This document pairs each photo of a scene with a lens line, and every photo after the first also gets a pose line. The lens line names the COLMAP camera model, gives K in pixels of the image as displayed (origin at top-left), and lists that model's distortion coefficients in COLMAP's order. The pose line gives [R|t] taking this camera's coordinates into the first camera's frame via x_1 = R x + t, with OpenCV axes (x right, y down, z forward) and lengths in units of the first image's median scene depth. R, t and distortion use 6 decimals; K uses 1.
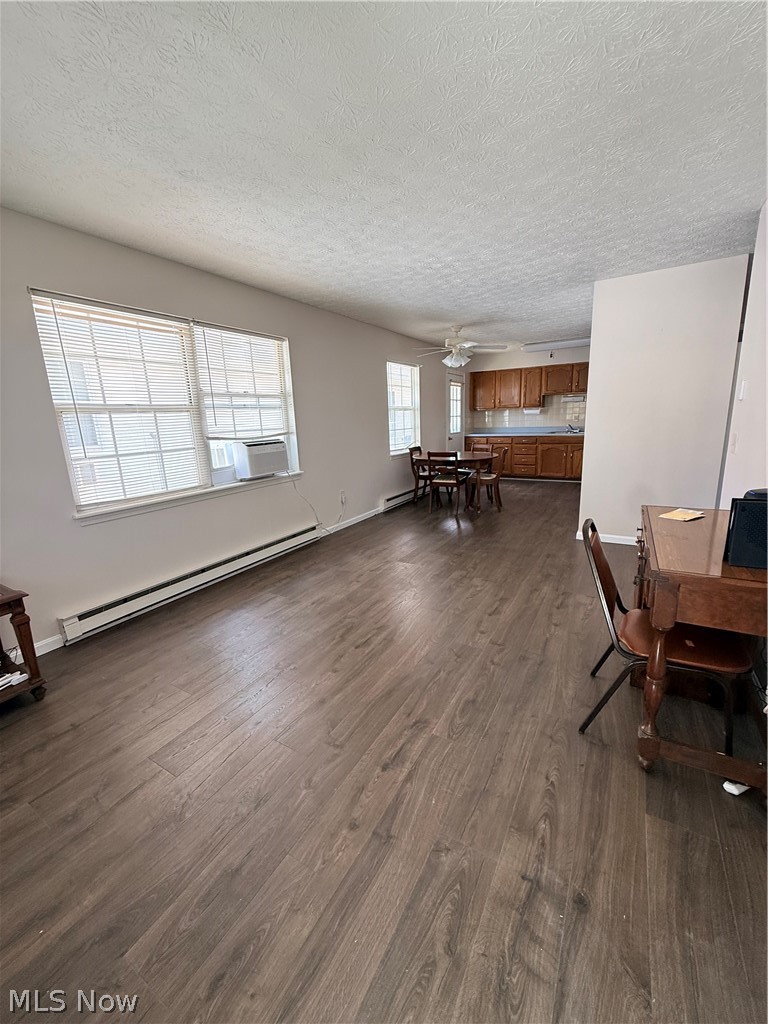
lens RADIAL K [[407.2, 0, 383.5], [0, 407.2, 509.6], [0, 0, 1]] dist [0.000120, 0.000312]
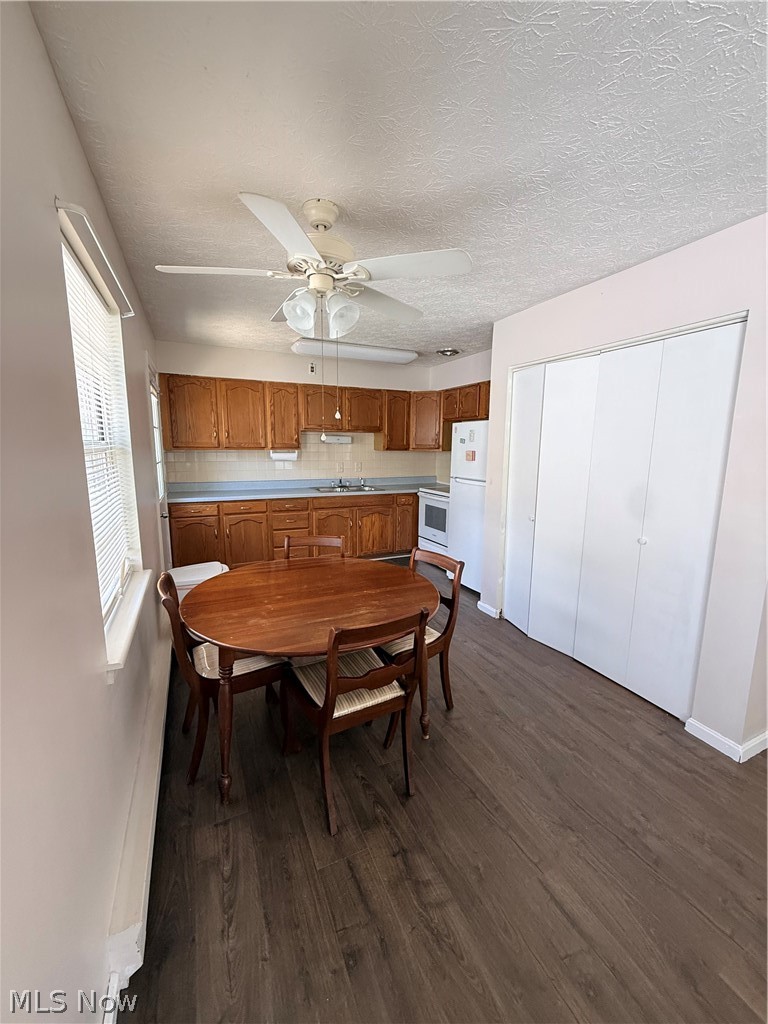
lens RADIAL K [[407.2, 0, 383.5], [0, 407.2, 509.6], [0, 0, 1]] dist [0.000120, 0.000312]
pose [[0.571533, -0.088352, 0.815809, -0.102663], [0.148752, 0.988870, 0.002883, -0.300287], [-0.806984, 0.119706, 0.578314, 1.148176]]
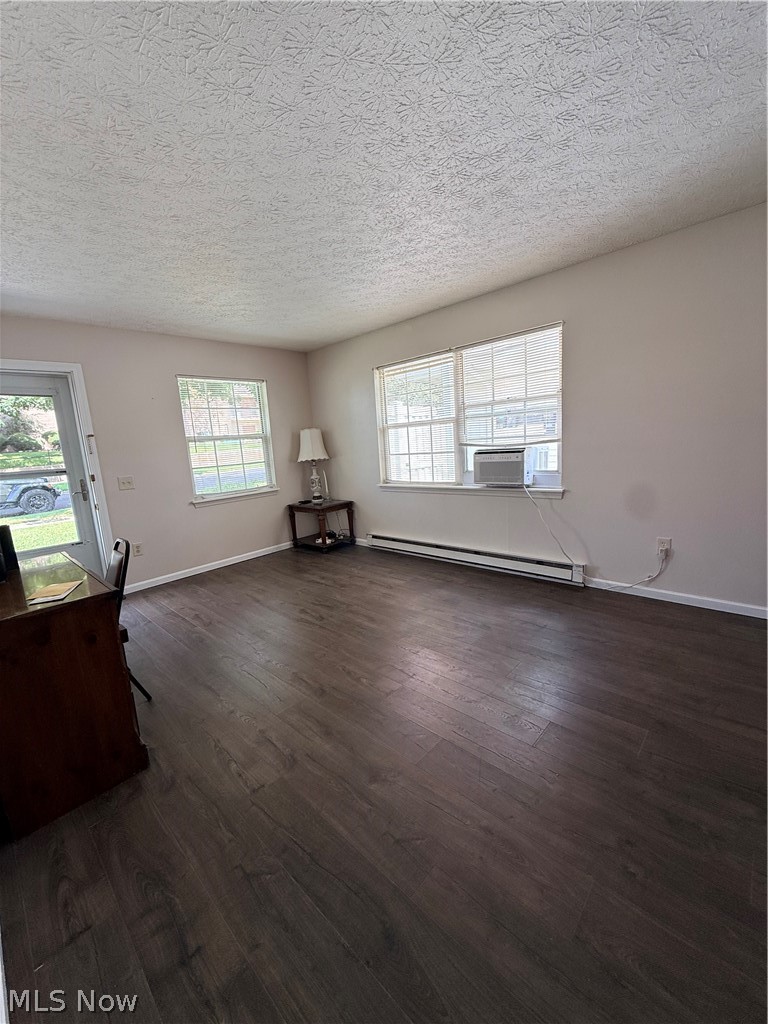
lens RADIAL K [[407.2, 0, 383.5], [0, 407.2, 509.6], [0, 0, 1]] dist [0.000120, 0.000312]
pose [[-0.217699, 0.217435, -0.951488, 0.699456], [-0.137892, 0.958239, 0.250527, -0.231017], [0.966226, 0.185742, -0.178626, 0.916357]]
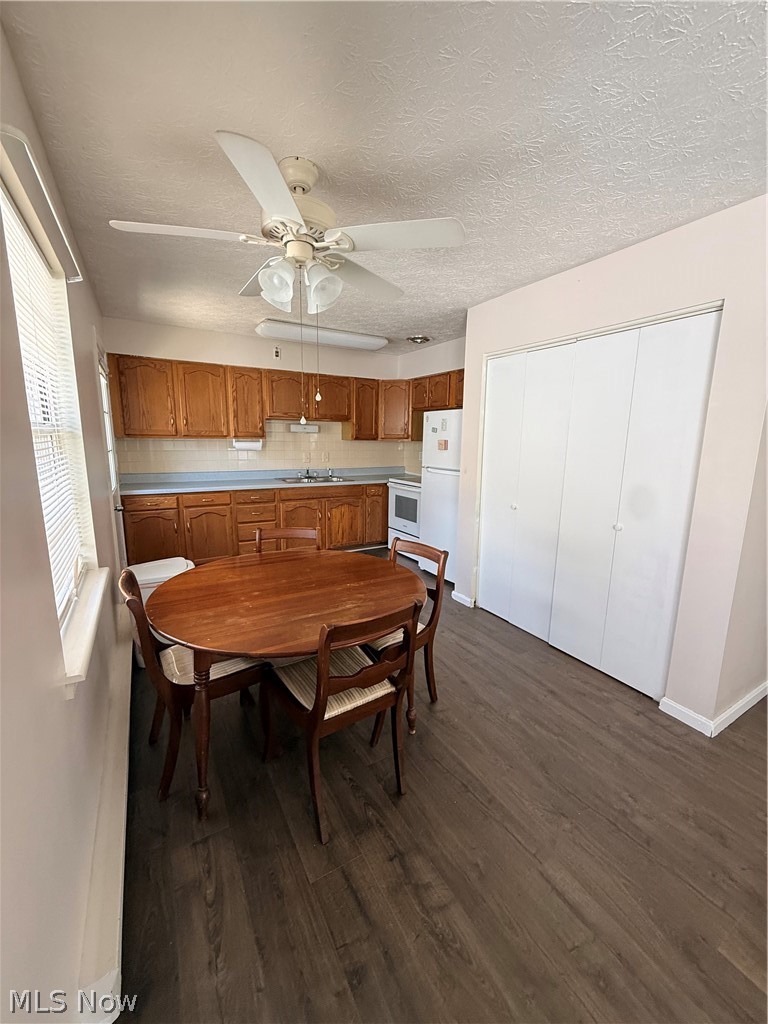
lens RADIAL K [[407.2, 0, 383.5], [0, 407.2, 509.6], [0, 0, 1]] dist [0.000120, 0.000312]
pose [[0.489621, -0.109703, 0.865007, -0.097601], [0.157522, 0.986859, 0.035995, -0.299678], [-0.857589, 0.118634, 0.500467, 1.186191]]
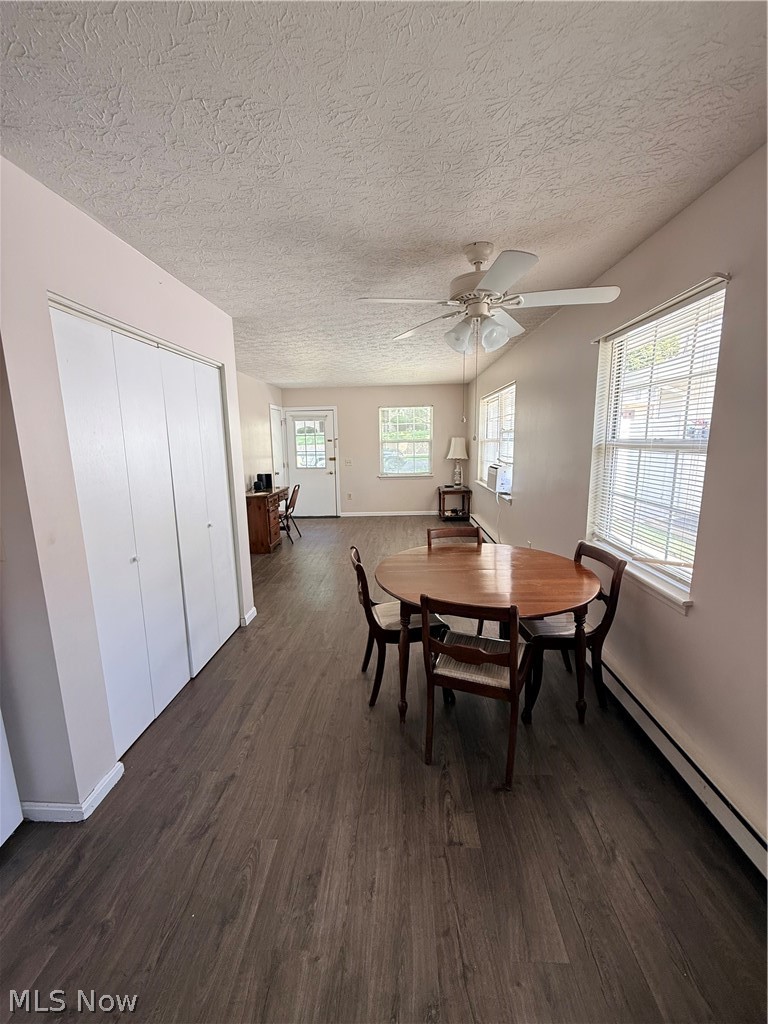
lens RADIAL K [[407.2, 0, 383.5], [0, 407.2, 509.6], [0, 0, 1]] dist [0.000120, 0.000312]
pose [[-0.881967, 0.136841, -0.451010, 0.667109], [-0.049216, 0.924952, 0.376884, -0.516504], [0.468735, 0.354596, -0.809042, 1.937452]]
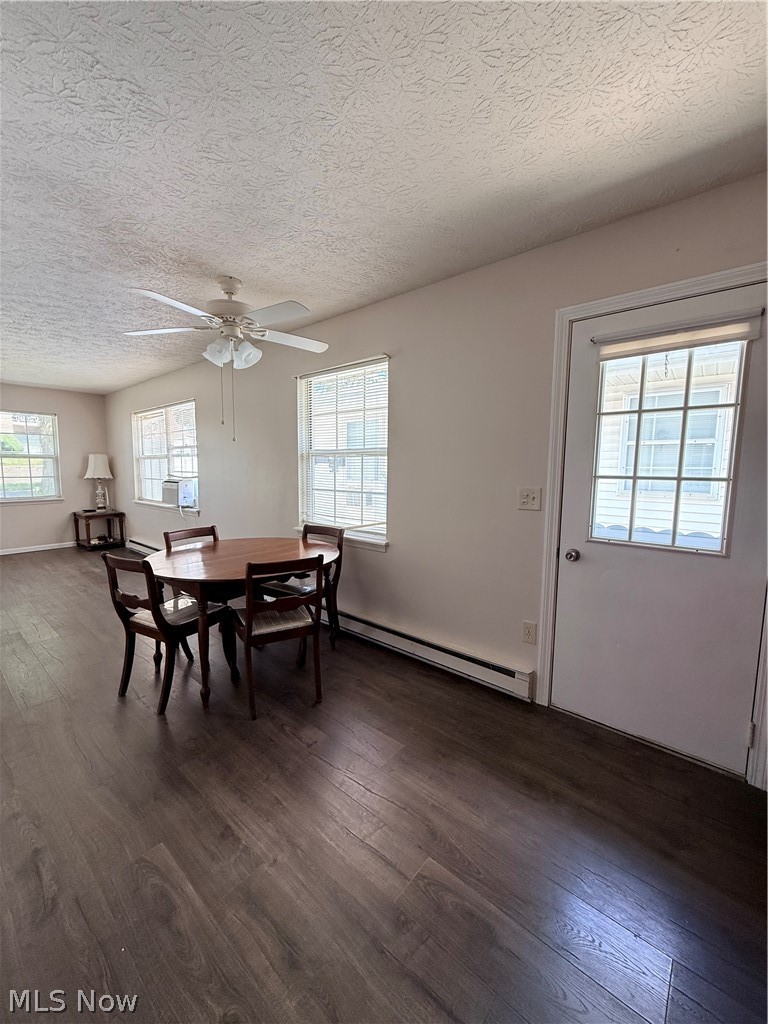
lens RADIAL K [[407.2, 0, 383.5], [0, 407.2, 509.6], [0, 0, 1]] dist [0.000120, 0.000312]
pose [[-0.177664, 0.141327, -0.973890, 0.908642], [-0.215795, 0.959953, 0.178671, -0.458692], [0.960140, 0.241904, -0.140051, 1.849586]]
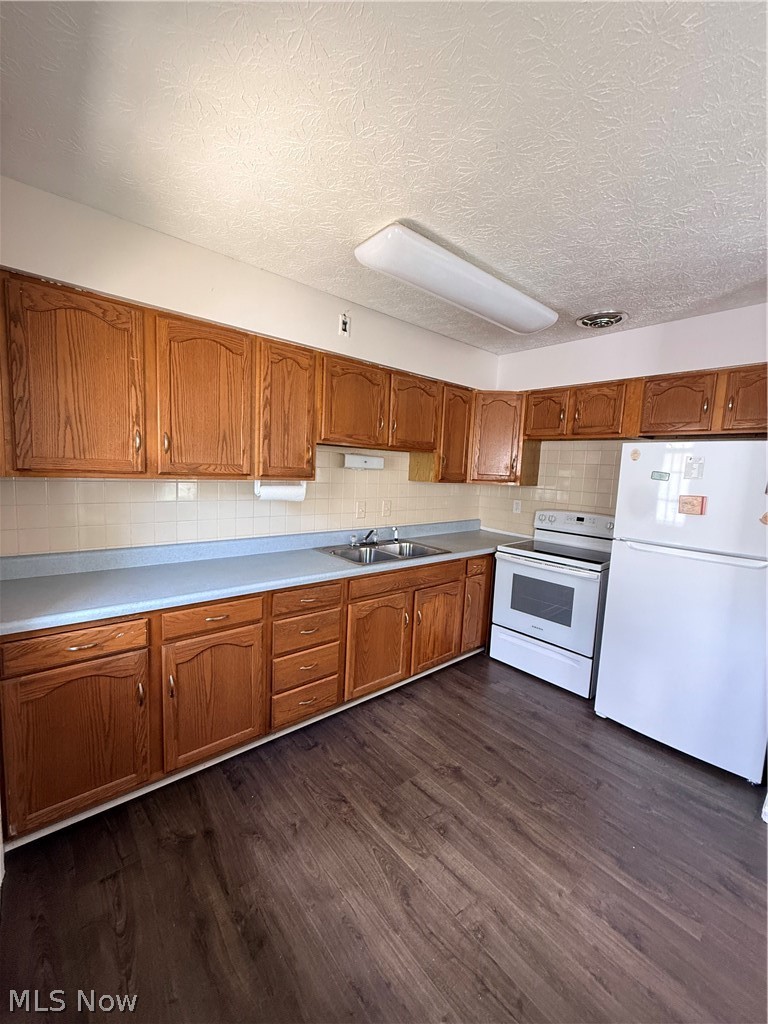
lens RADIAL K [[407.2, 0, 383.5], [0, 407.2, 509.6], [0, 0, 1]] dist [0.000120, 0.000312]
pose [[0.325519, -0.047191, 0.944357, 0.222908], [0.151146, 0.988508, -0.002703, -0.454828], [-0.933377, 0.143615, 0.328911, 1.759413]]
